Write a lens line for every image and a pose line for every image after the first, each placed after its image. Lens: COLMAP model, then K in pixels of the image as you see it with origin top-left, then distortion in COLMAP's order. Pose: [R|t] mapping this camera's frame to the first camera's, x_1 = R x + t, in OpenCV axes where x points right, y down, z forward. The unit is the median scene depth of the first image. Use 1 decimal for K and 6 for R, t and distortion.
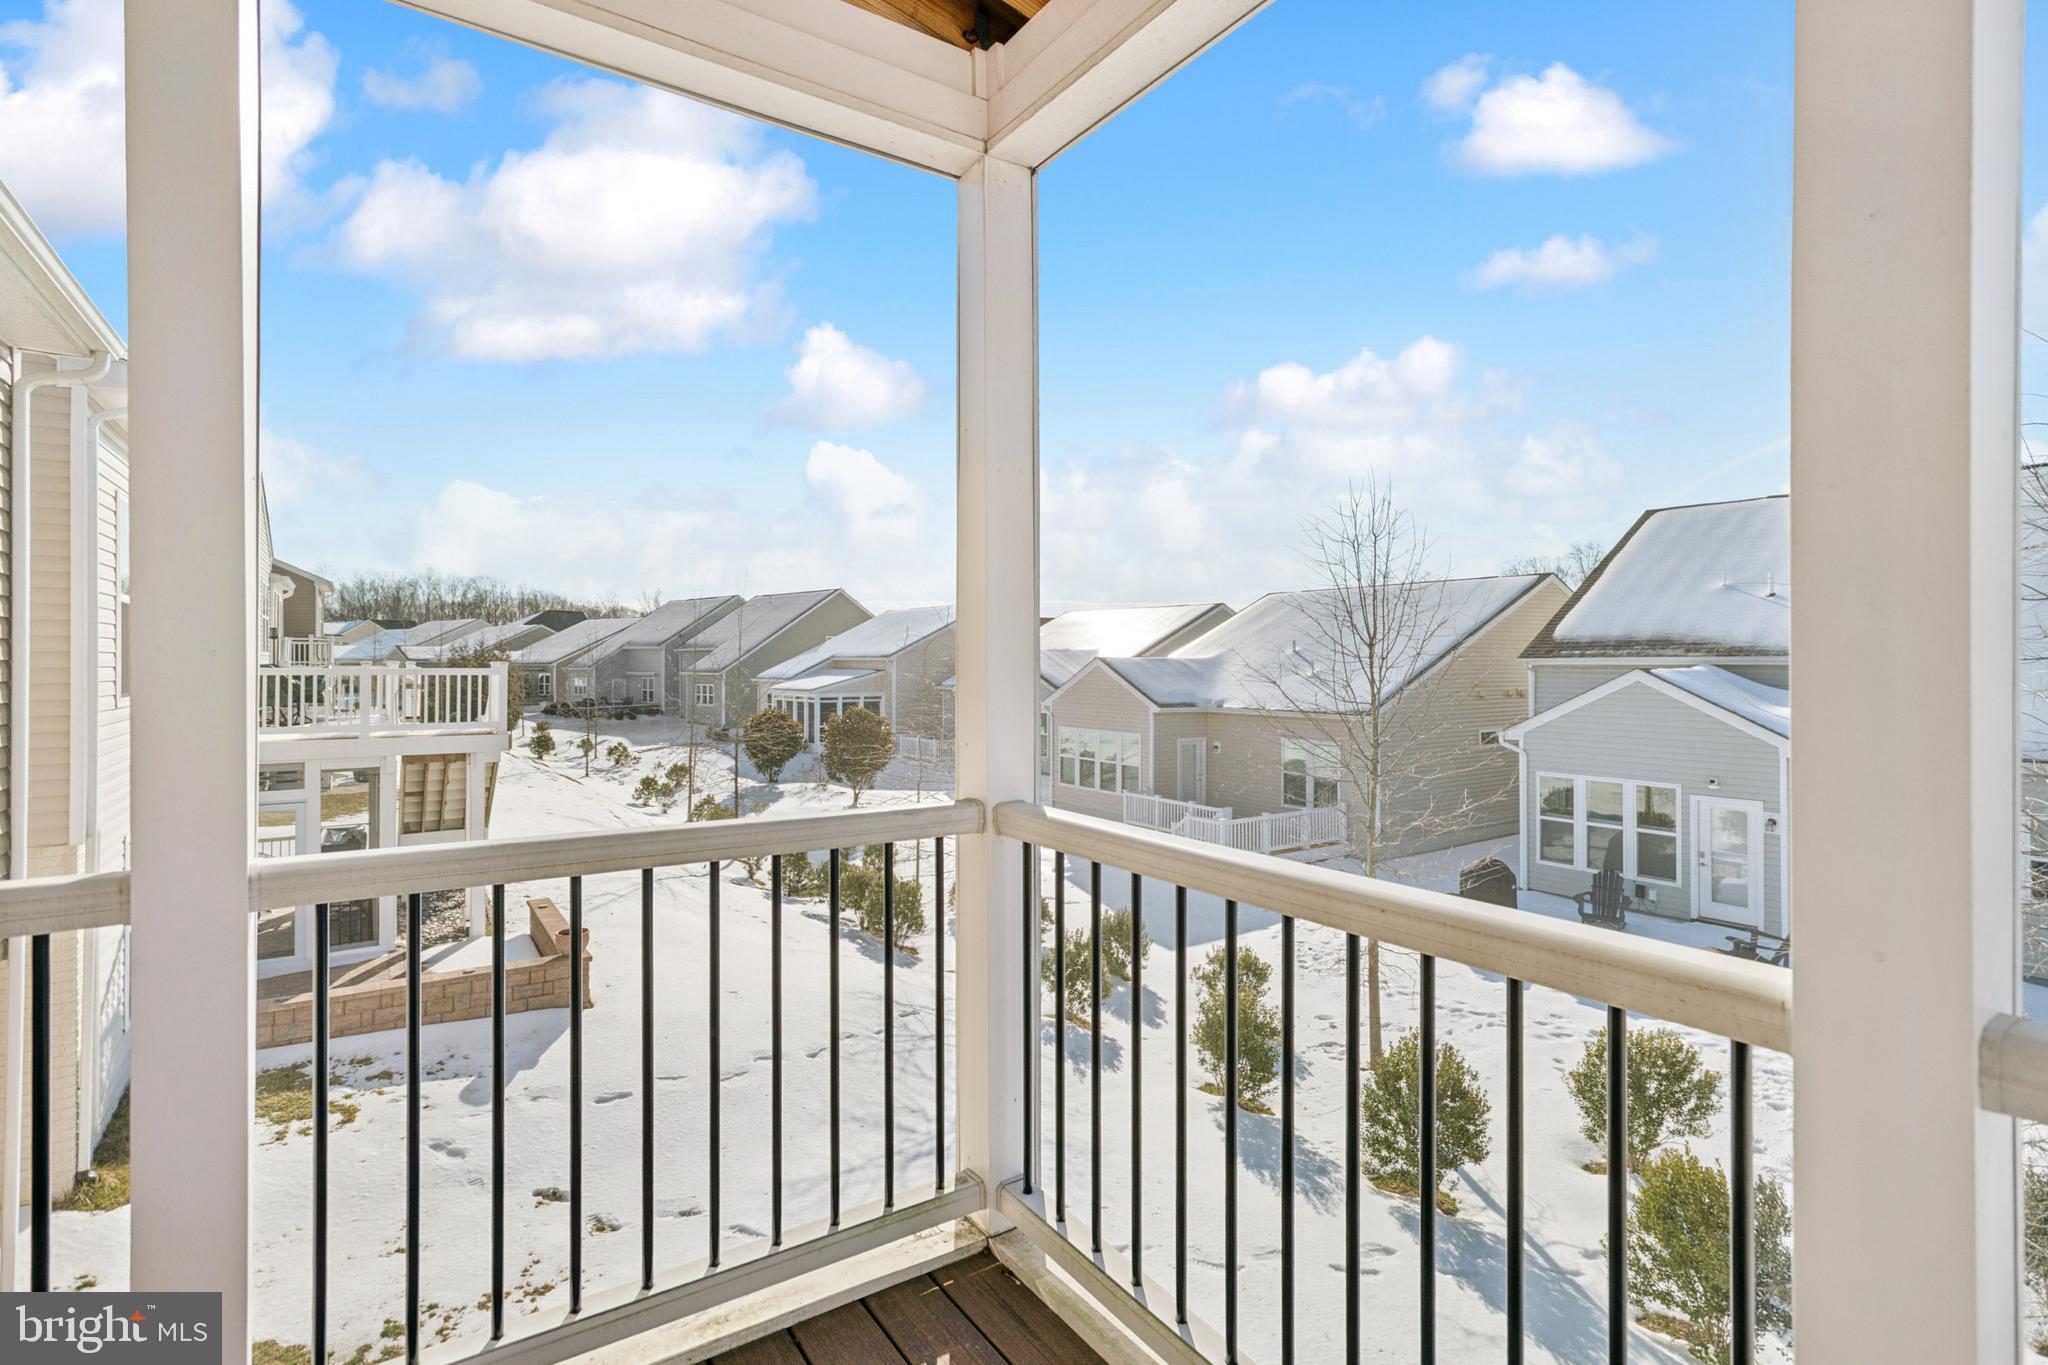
lens RADIAL K [[994.3, 0, 1026.8], [0, 994.3, 671.4], [0, 0, 1]] dist [-0.009974, 0.009638]
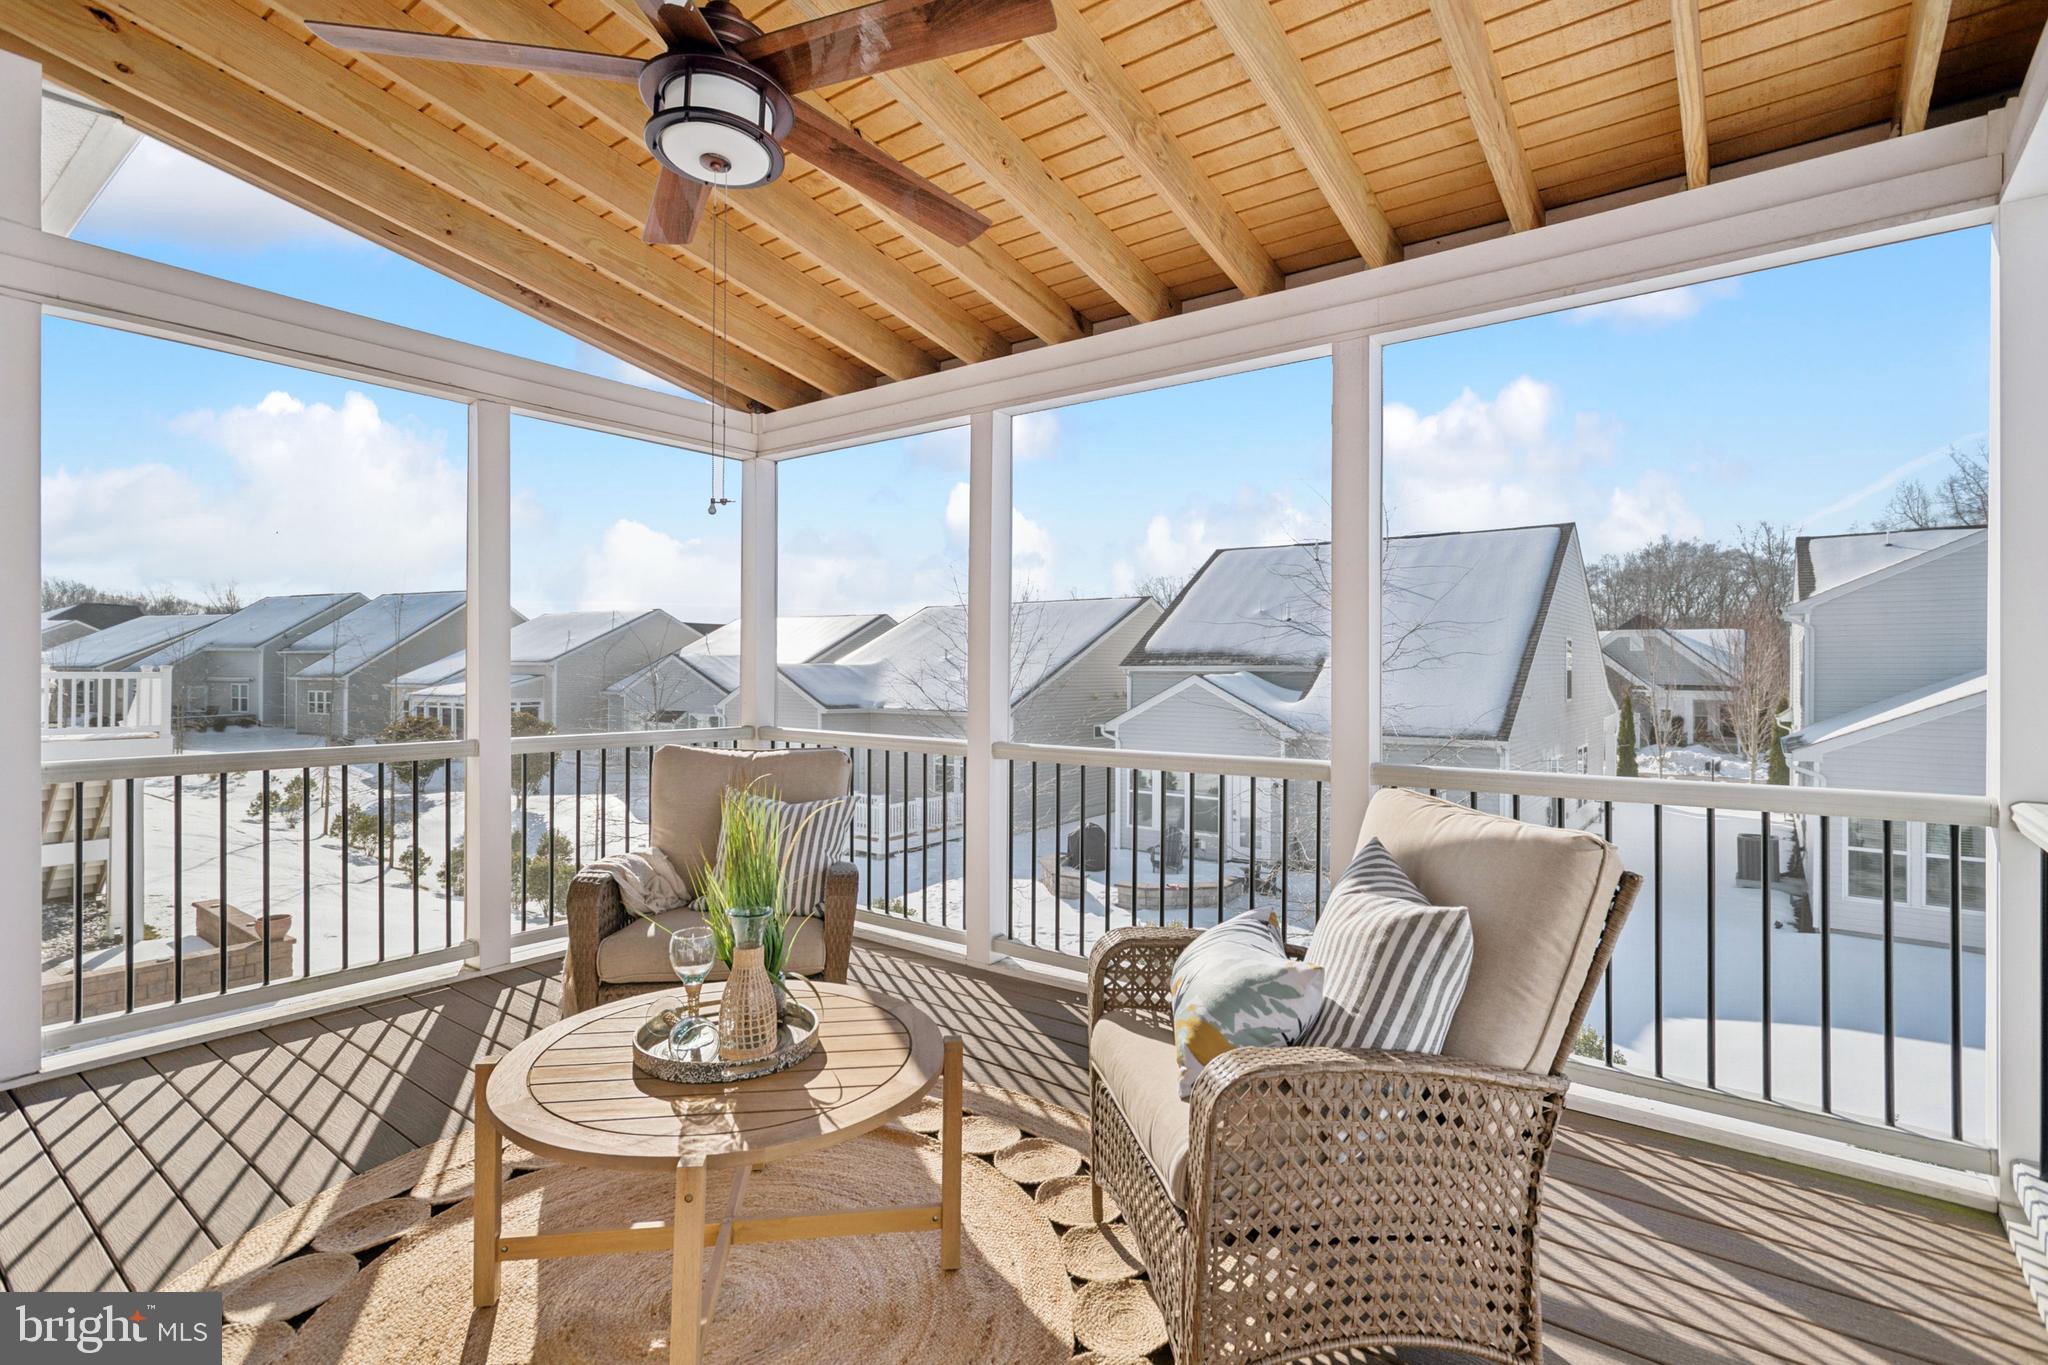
lens RADIAL K [[994.3, 0, 1025.7], [0, 994.3, 677.4], [0, 0, 1]] dist [-0.009974, 0.009638]
pose [[0.946586, 0.000736, 0.322450, -0.014264], [-0.000638, 1.000000, -0.000409, 0.001323], [-0.322450, 0.000182, 0.946586, -0.124853]]
